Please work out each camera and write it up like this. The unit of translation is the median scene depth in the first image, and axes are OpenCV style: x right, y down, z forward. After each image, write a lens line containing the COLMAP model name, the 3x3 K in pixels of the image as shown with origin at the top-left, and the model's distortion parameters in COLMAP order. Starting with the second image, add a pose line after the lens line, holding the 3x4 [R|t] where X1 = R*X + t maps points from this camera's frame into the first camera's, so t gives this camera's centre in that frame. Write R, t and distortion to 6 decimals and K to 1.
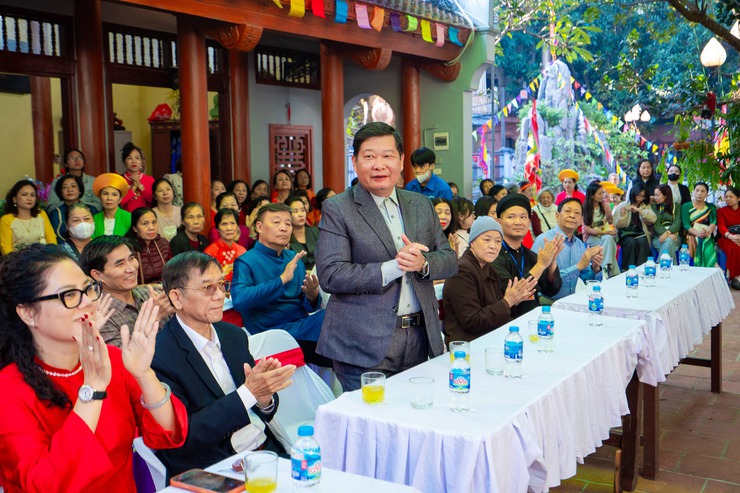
lens RADIAL K [[787.3, 0, 370.0], [0, 787.3, 246.5], [0, 0, 1]] dist [0.133561, 0.009332]
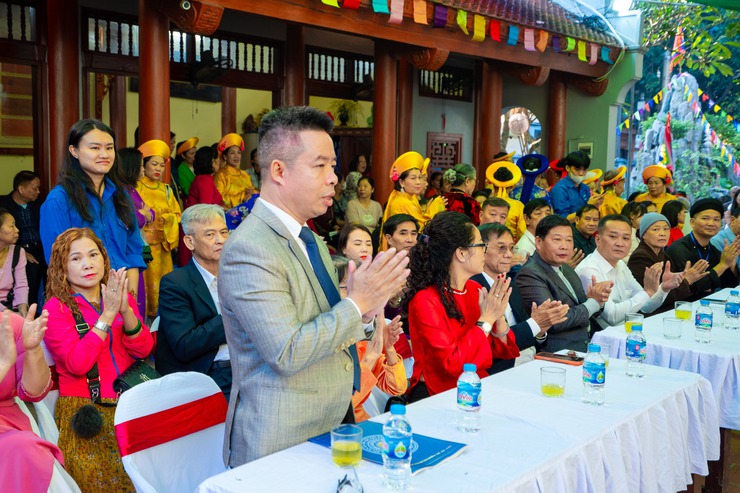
lens RADIAL K [[760.8, 0, 370.0], [0, 760.8, 246.5], [0, 0, 1]] dist [0.118939, 0.194893]
pose [[0.990724, 0.046828, -0.127569, -0.064765], [-0.047234, 0.998884, -0.000153, 0.013947], [0.127419, 0.006177, 0.991830, -0.097988]]
